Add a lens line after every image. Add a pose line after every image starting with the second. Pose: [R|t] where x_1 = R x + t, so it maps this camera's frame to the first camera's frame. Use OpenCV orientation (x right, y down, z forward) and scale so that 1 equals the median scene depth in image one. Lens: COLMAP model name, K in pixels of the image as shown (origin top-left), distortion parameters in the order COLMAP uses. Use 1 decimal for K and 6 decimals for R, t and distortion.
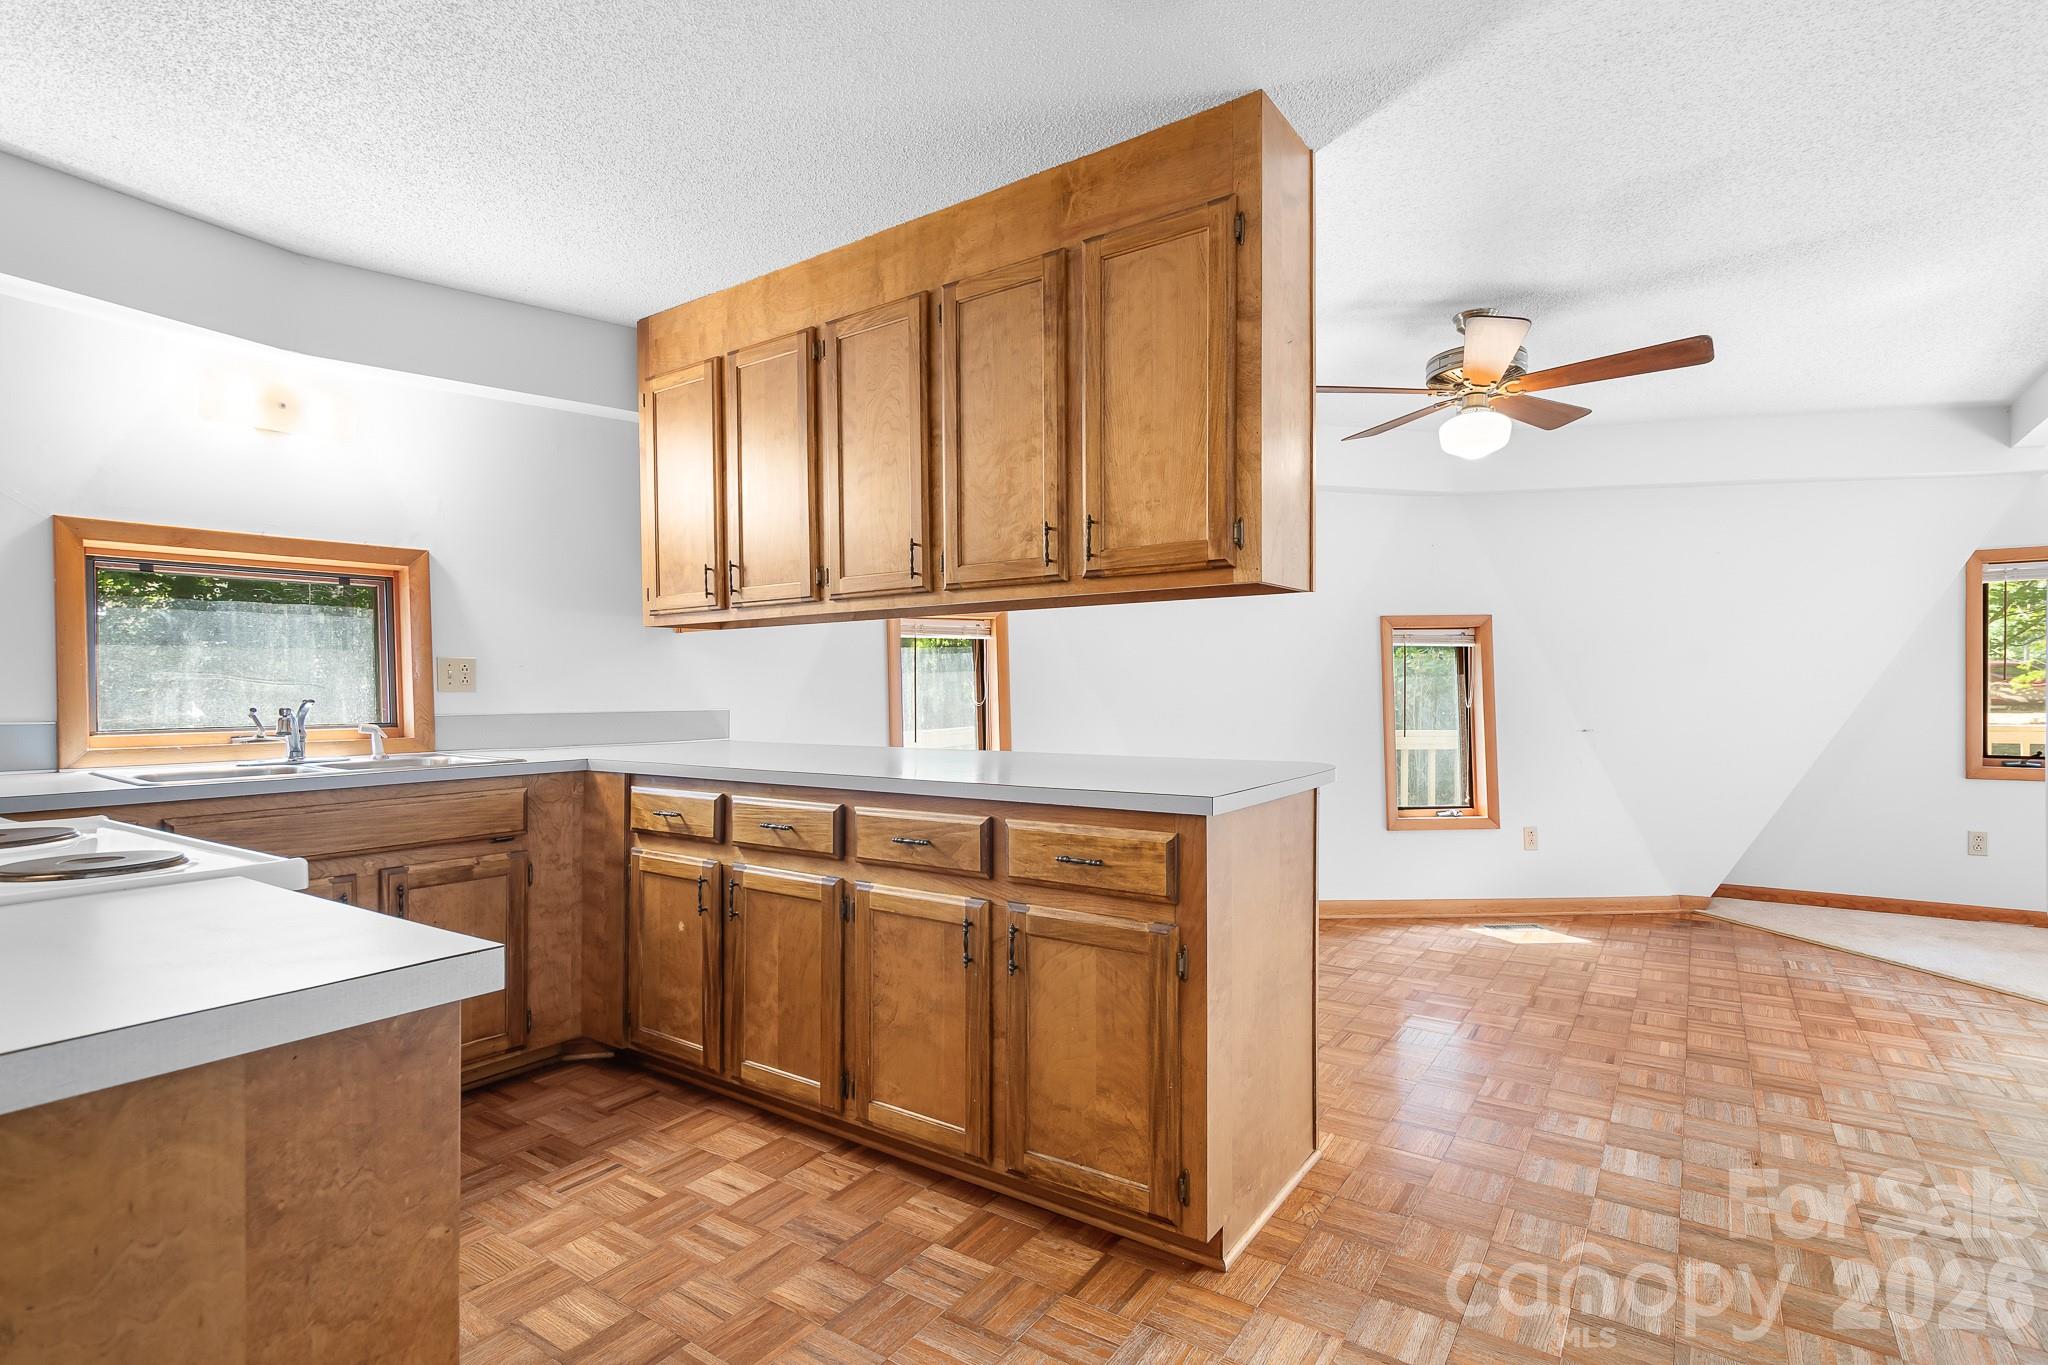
lens RADIAL K [[978.7, 0, 1033.8], [0, 978.7, 701.9], [0, 0, 1]] dist [0.014692, -0.003246]
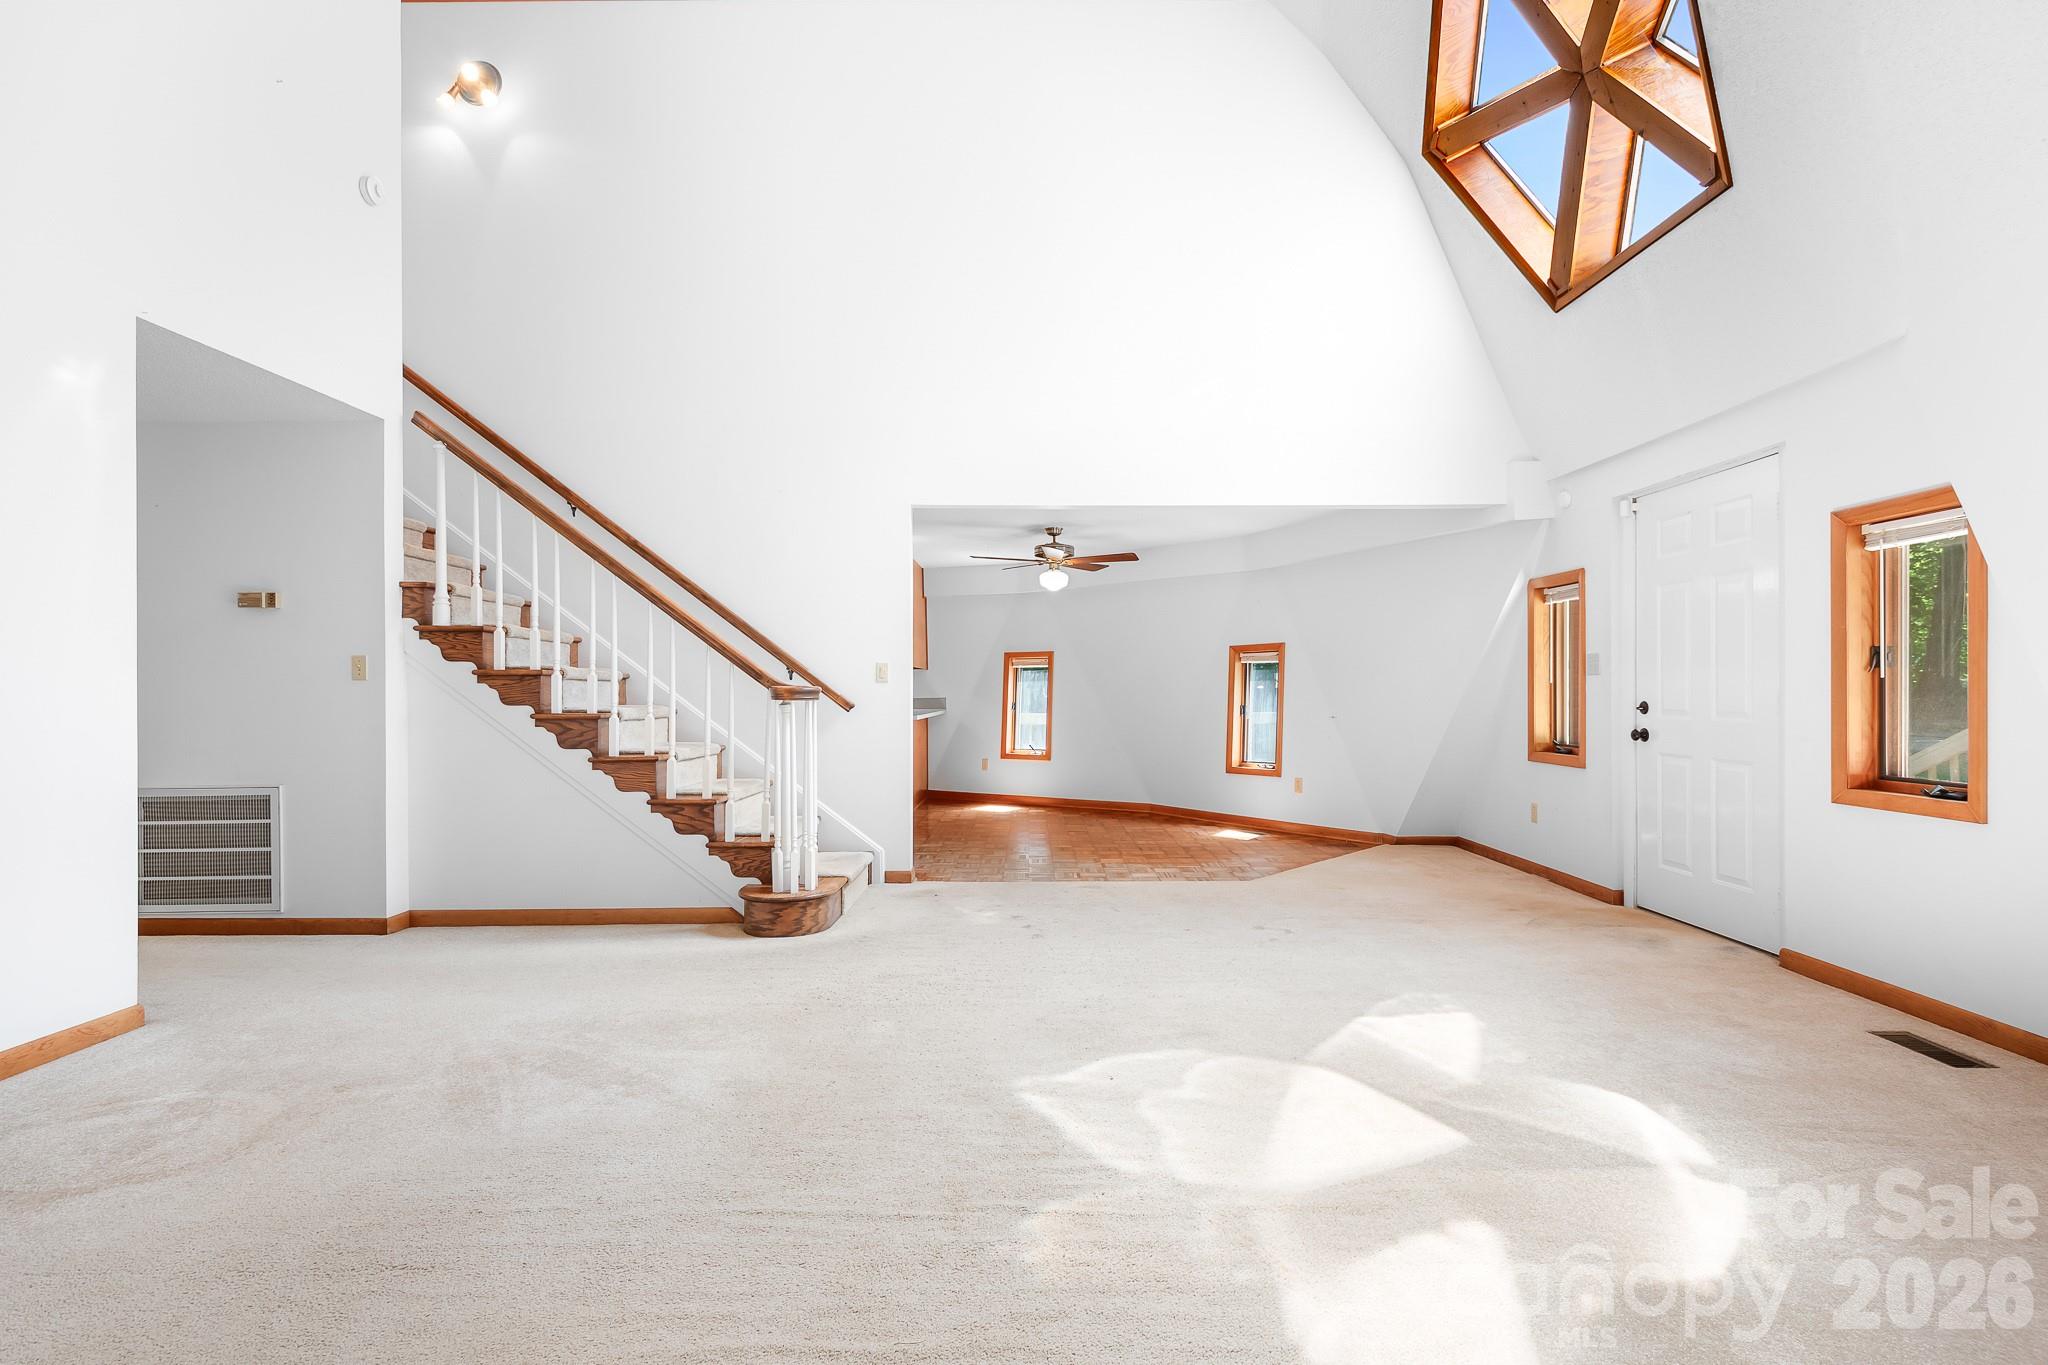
lens RADIAL K [[978.7, 0, 1025.2], [0, 978.7, 684.6], [0, 0, 1]] dist [0.014692, -0.003246]
pose [[0.572522, -0.002250, -0.819886, 2.737707], [-0.002354, 0.999988, -0.004388, -0.021596], [0.819886, 0.004442, 0.572510, -0.449511]]
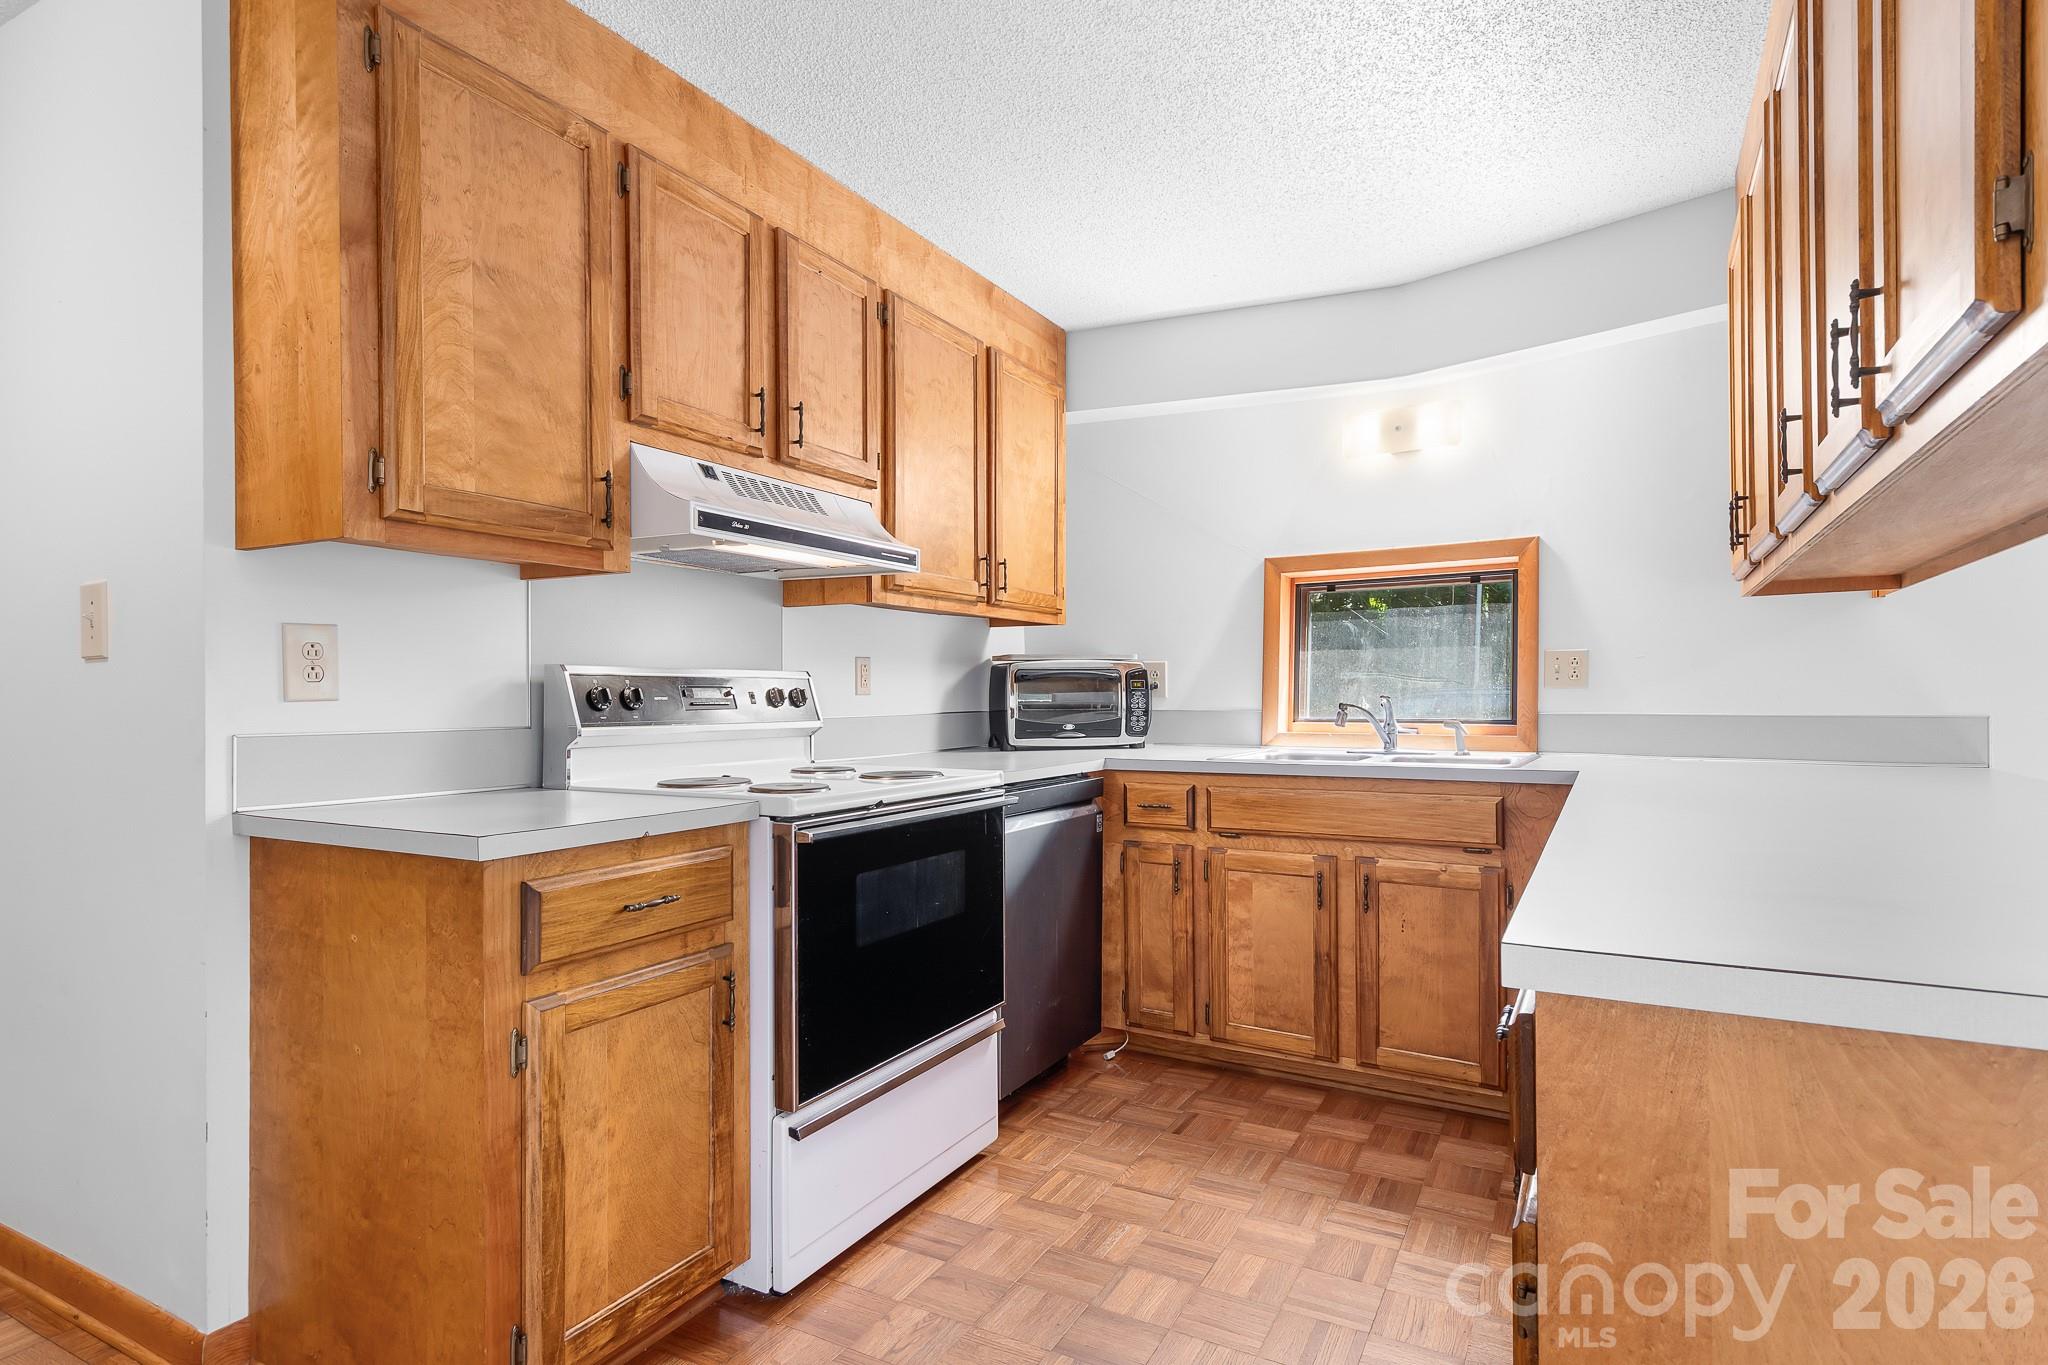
lens RADIAL K [[1062.6, 0, 1017.5], [0, 1062.6, 708.1], [0, 0, 1]] dist [0.013450, -0.000772]
pose [[0.094440, 0.019677, -0.995336, 0.401658], [-0.005847, 0.999798, 0.019211, -0.008819], [0.995513, 0.004005, 0.094536, 0.485609]]
